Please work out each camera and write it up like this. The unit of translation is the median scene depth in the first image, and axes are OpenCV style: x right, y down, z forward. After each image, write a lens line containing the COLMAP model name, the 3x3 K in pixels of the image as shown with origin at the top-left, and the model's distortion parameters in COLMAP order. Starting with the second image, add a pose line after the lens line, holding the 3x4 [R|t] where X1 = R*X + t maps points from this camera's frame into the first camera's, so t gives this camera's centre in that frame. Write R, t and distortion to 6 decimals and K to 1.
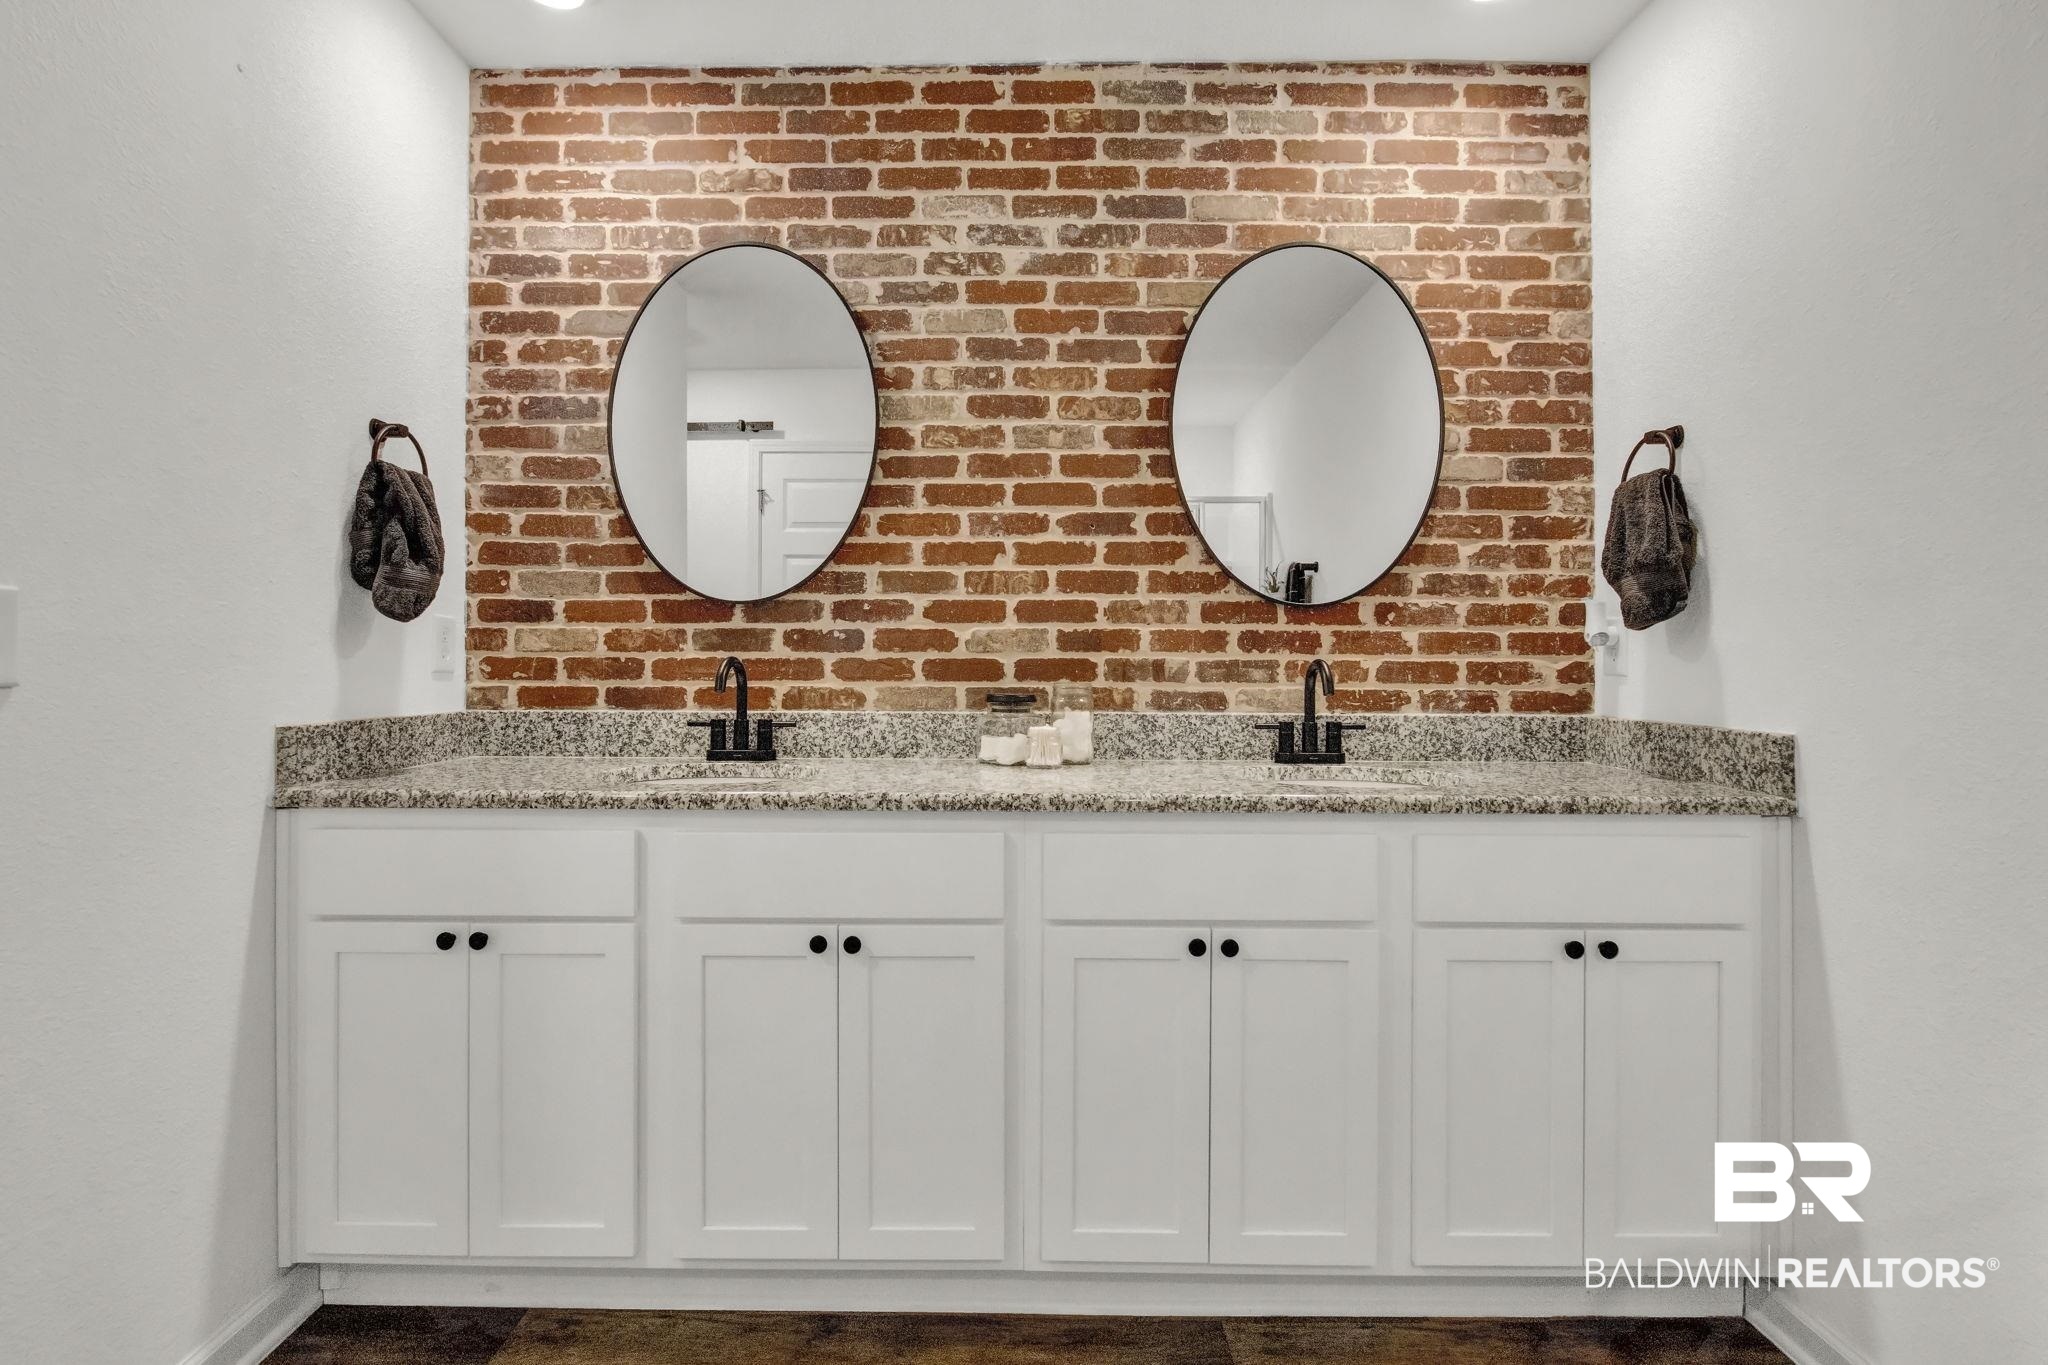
lens RADIAL K [[969.8, 0, 976.6], [0, 969.8, 650.8], [0, 0, 1]] dist [-0.014537, 0.004014]
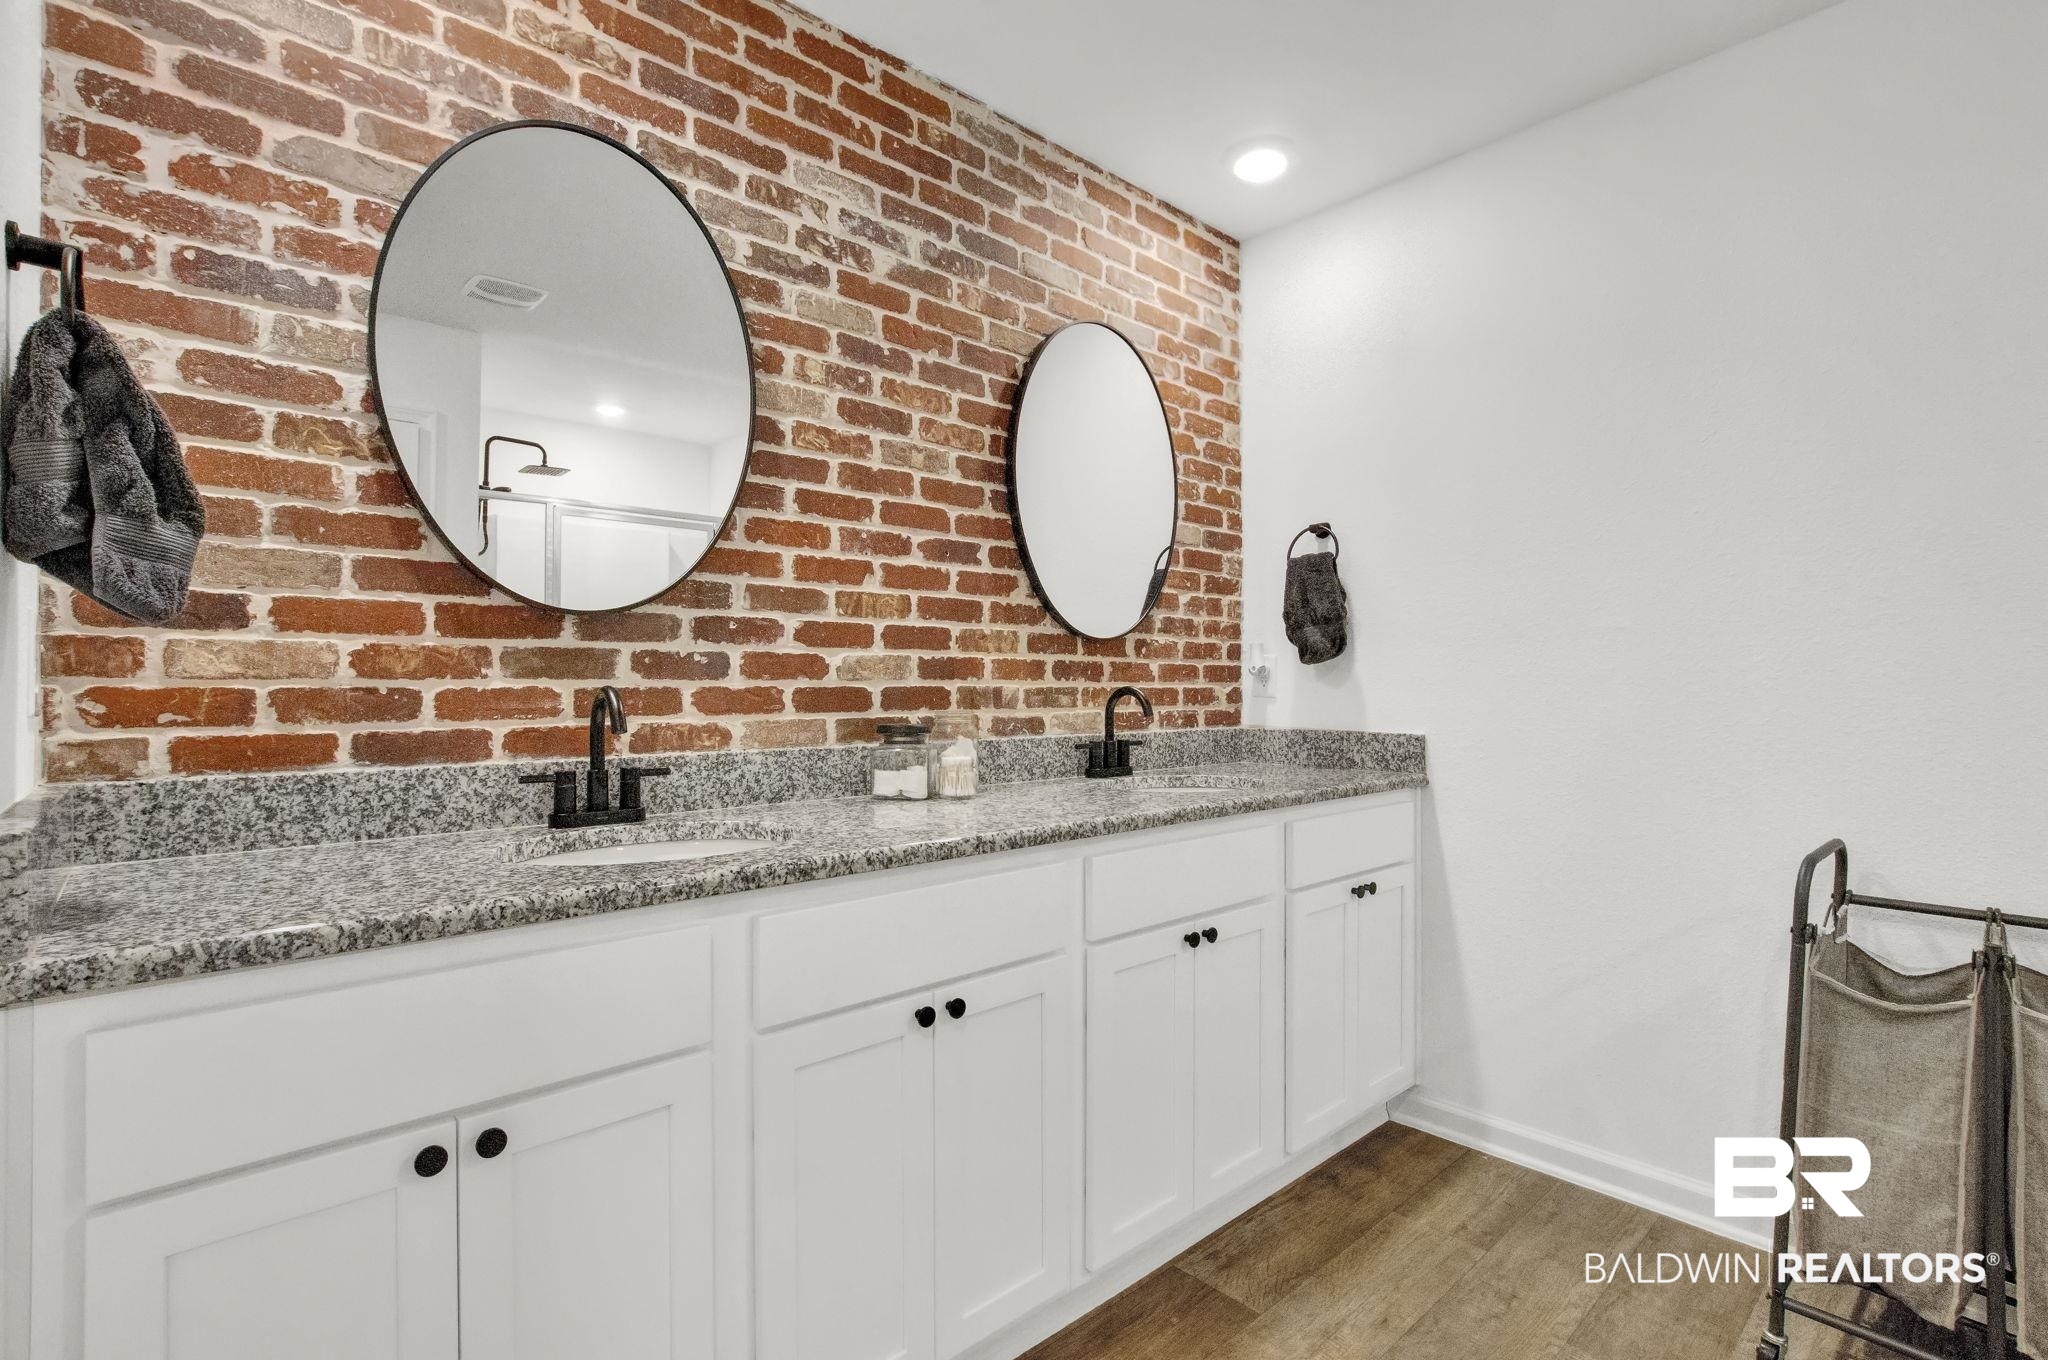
lens RADIAL K [[969.8, 0, 1023.0], [0, 969.8, 680.9], [0, 0, 1]] dist [-0.014537, 0.004014]
pose [[0.723238, -0.000097, 0.690599, -0.509586], [-0.003711, 0.999985, 0.004027, -0.001962], [-0.690589, -0.005475, 0.723227, 0.226698]]
